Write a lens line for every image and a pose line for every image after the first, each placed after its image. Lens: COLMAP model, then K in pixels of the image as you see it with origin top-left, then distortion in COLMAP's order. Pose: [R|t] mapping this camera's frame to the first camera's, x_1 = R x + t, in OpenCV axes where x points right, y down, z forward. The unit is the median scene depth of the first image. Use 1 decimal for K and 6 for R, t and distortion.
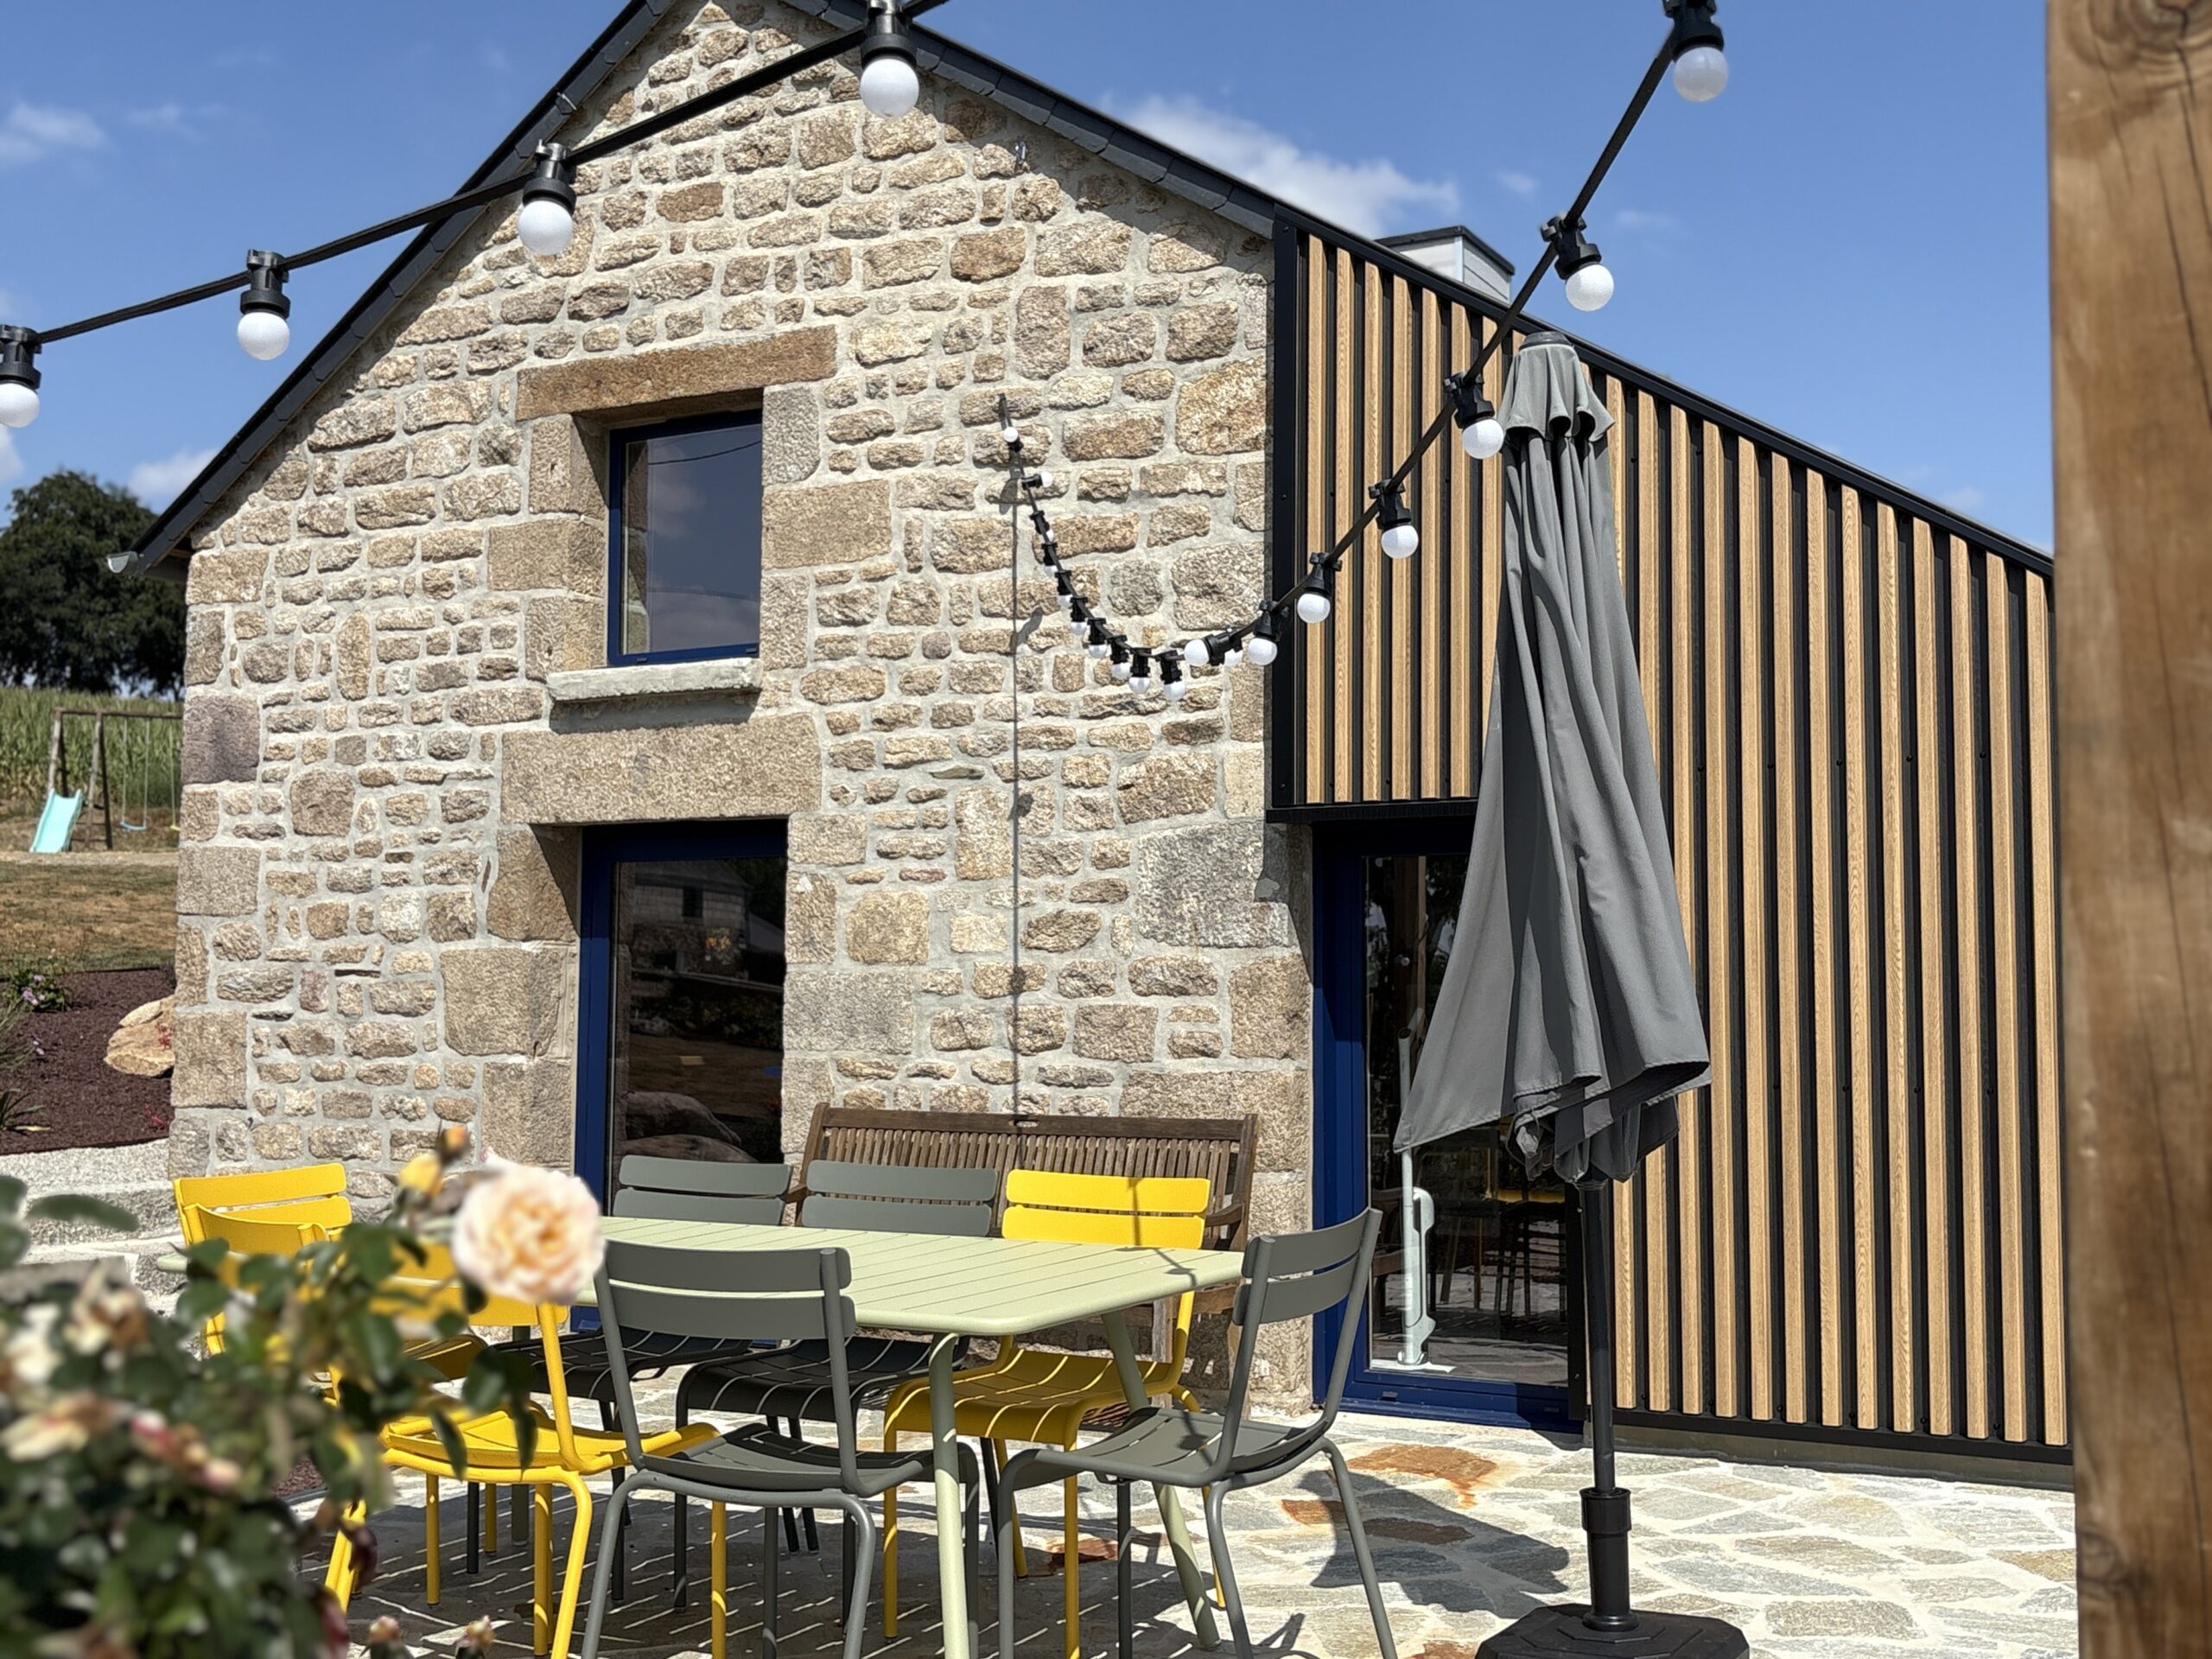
lens RADIAL K [[2389.5, 0, 1098.4], [0, 2389.5, 864.1], [0, 0, 1]] dist [0.079954, 0.000000]
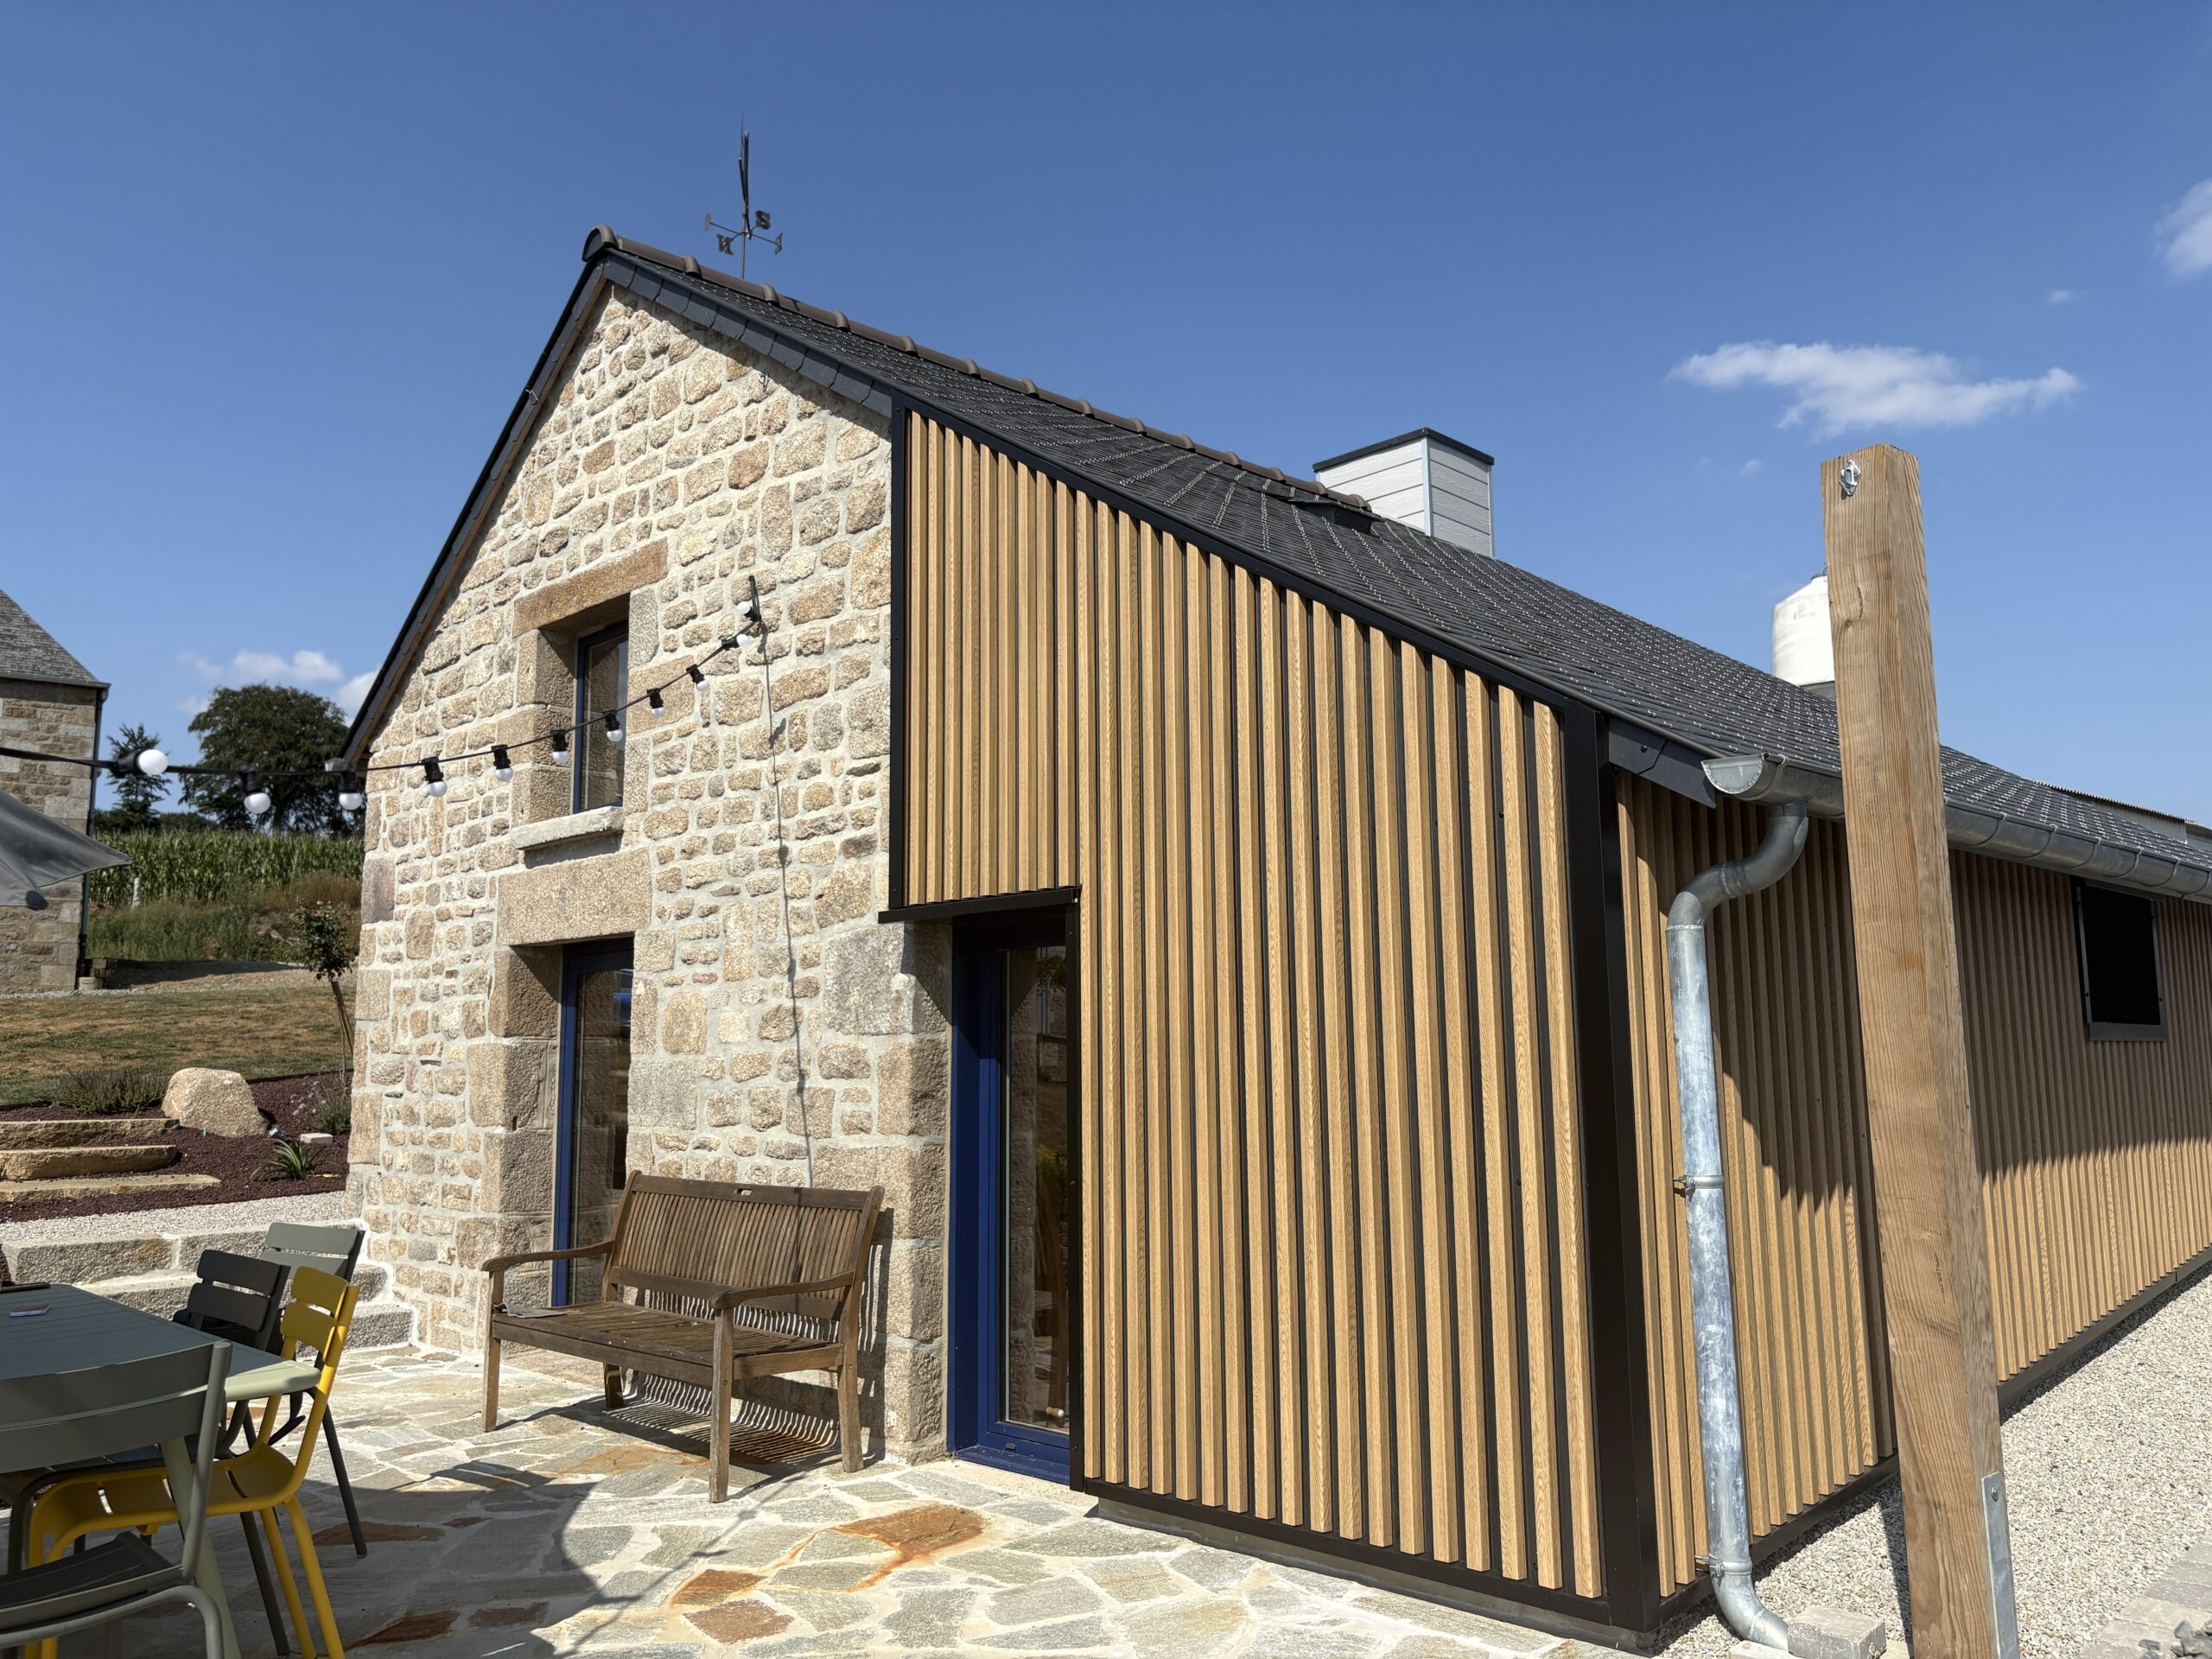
lens RADIAL K [[1656.0, 0, 1106.4], [0, 1656.0, 848.9], [0, 0, 1]] dist [0.025967, -0.021407]
pose [[0.962227, -0.050541, -0.267514, 0.329220], [0.033044, 0.997034, -0.069512, 0.004509], [0.270234, 0.058046, 0.961043, 0.240124]]
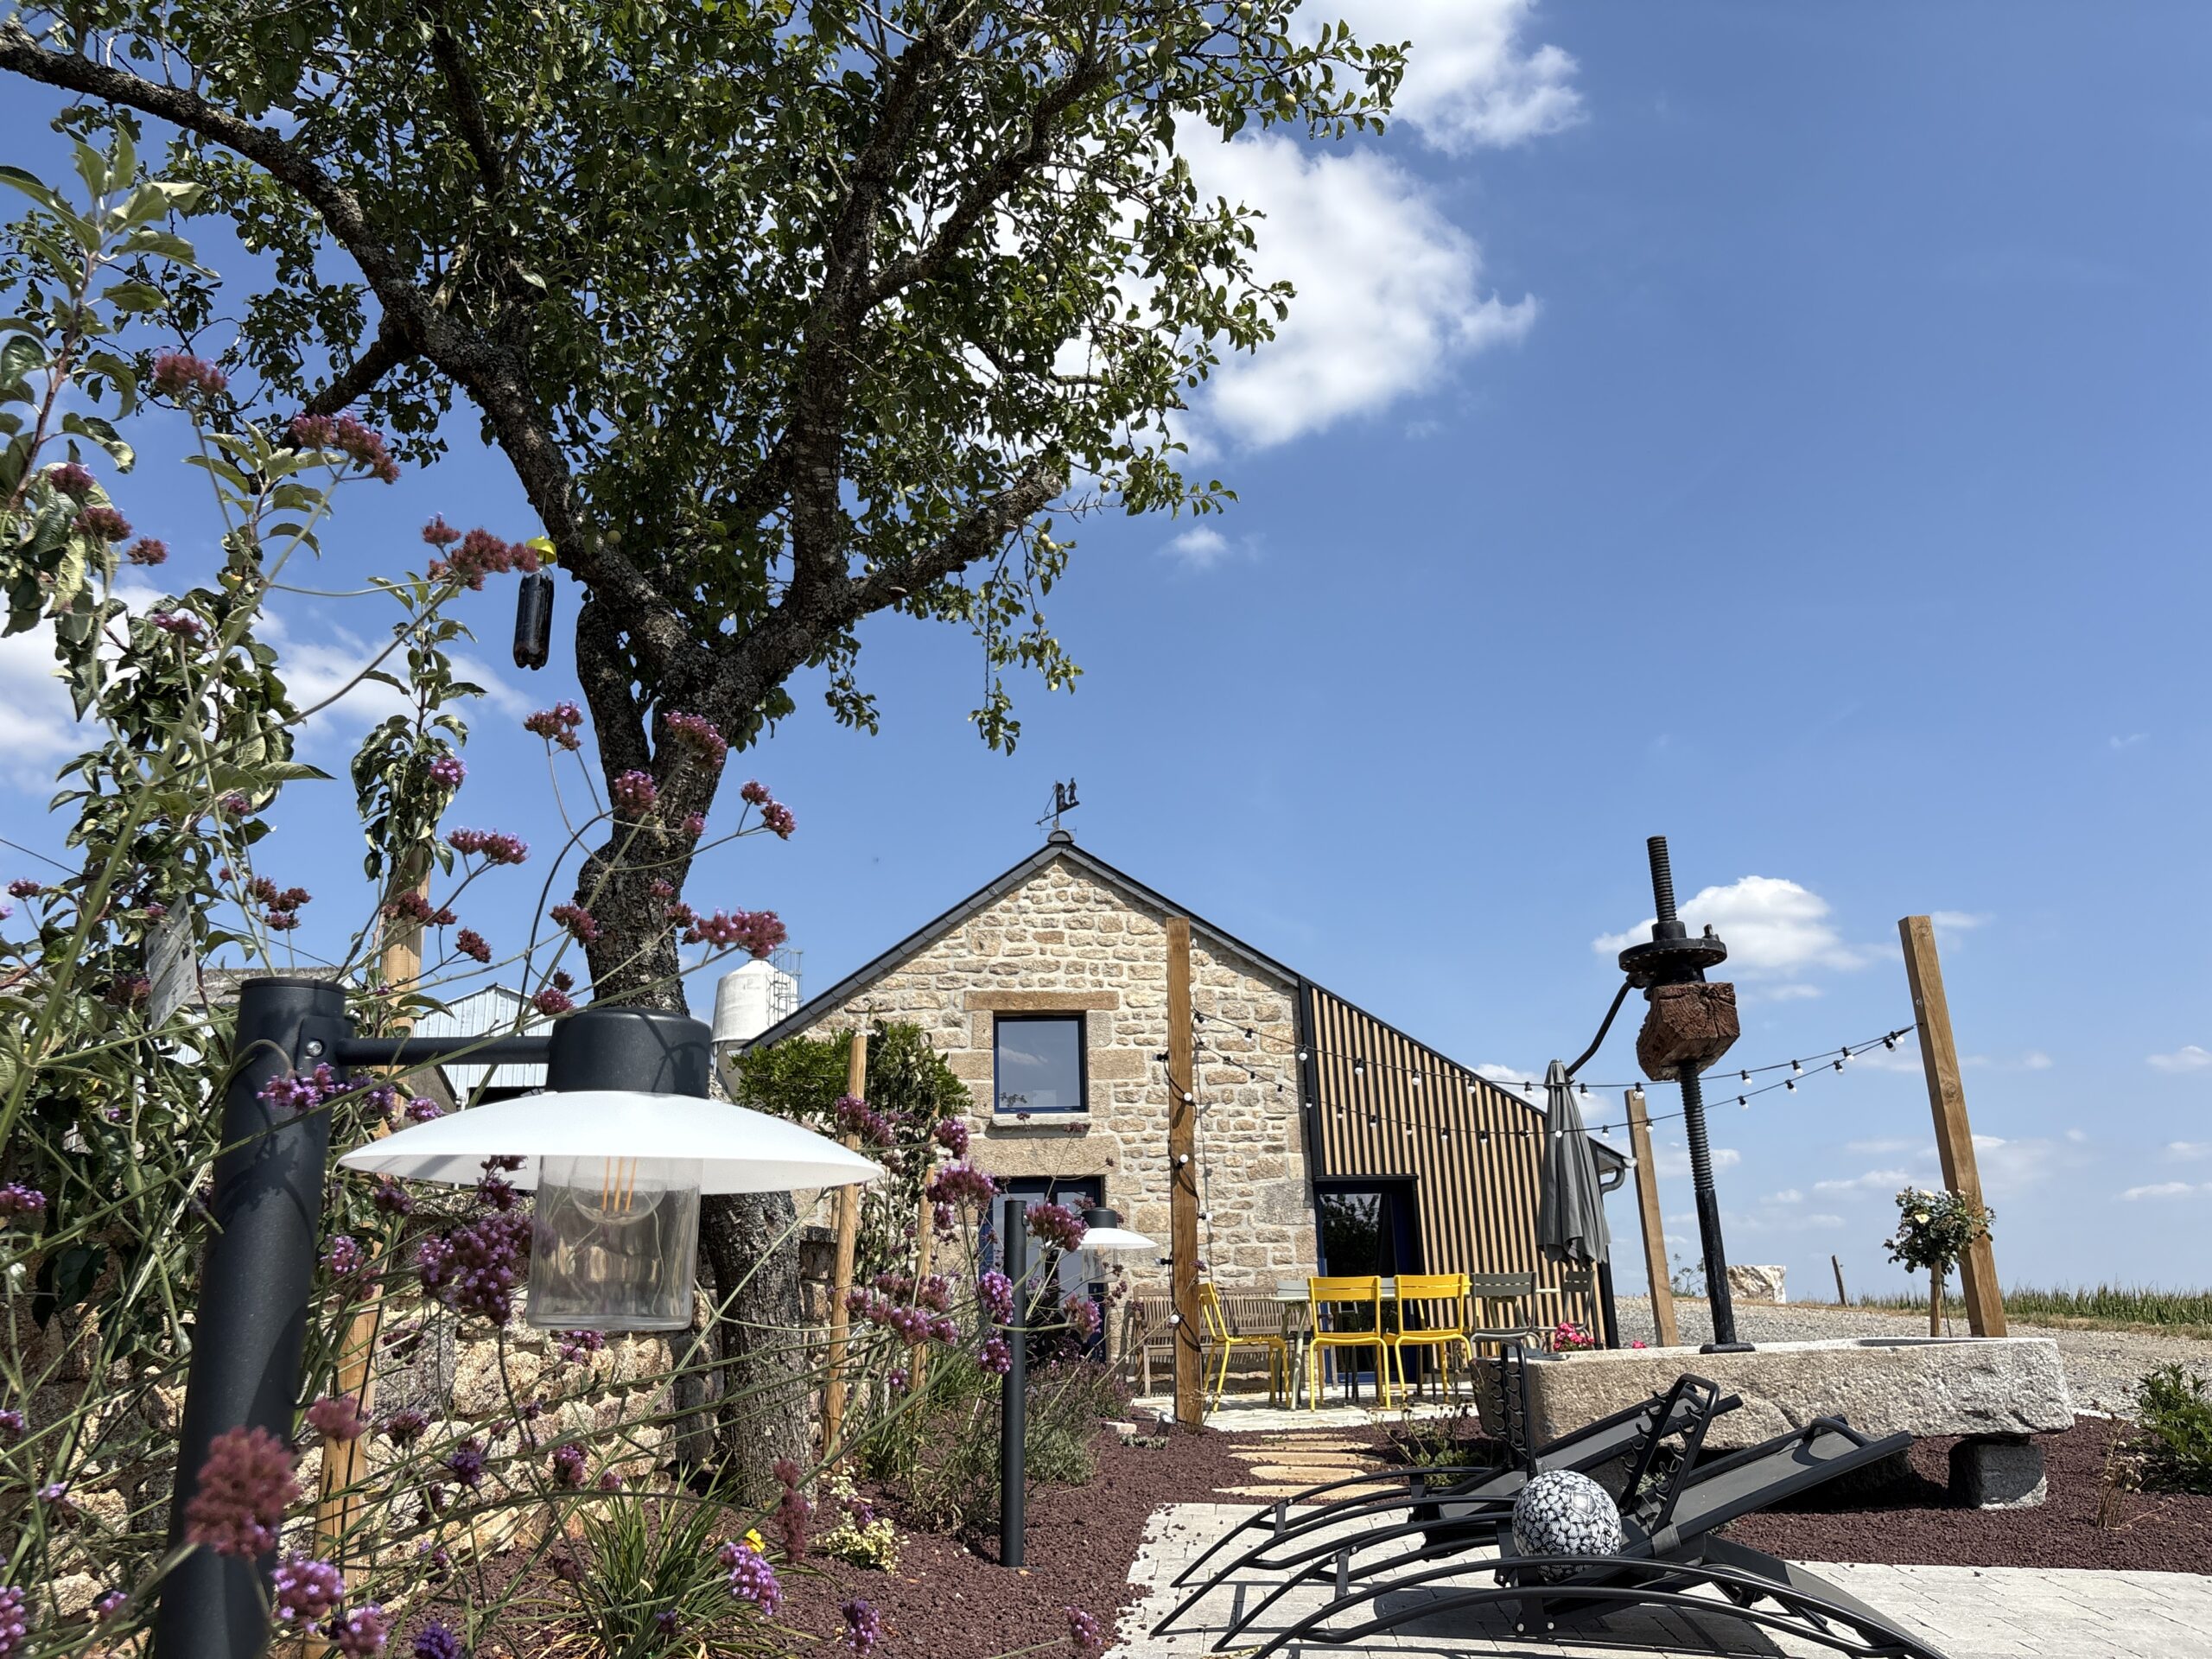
lens RADIAL K [[1656.0, 0, 1113.9], [0, 1656.0, 822.6], [0, 0, 1]] dist [0.025967, -0.021407]
pose [[0.812952, 0.142391, 0.564654, -1.194633], [-0.000046, 0.969660, -0.244458, 0.049555], [-0.582331, 0.198707, 0.788293, -0.516632]]
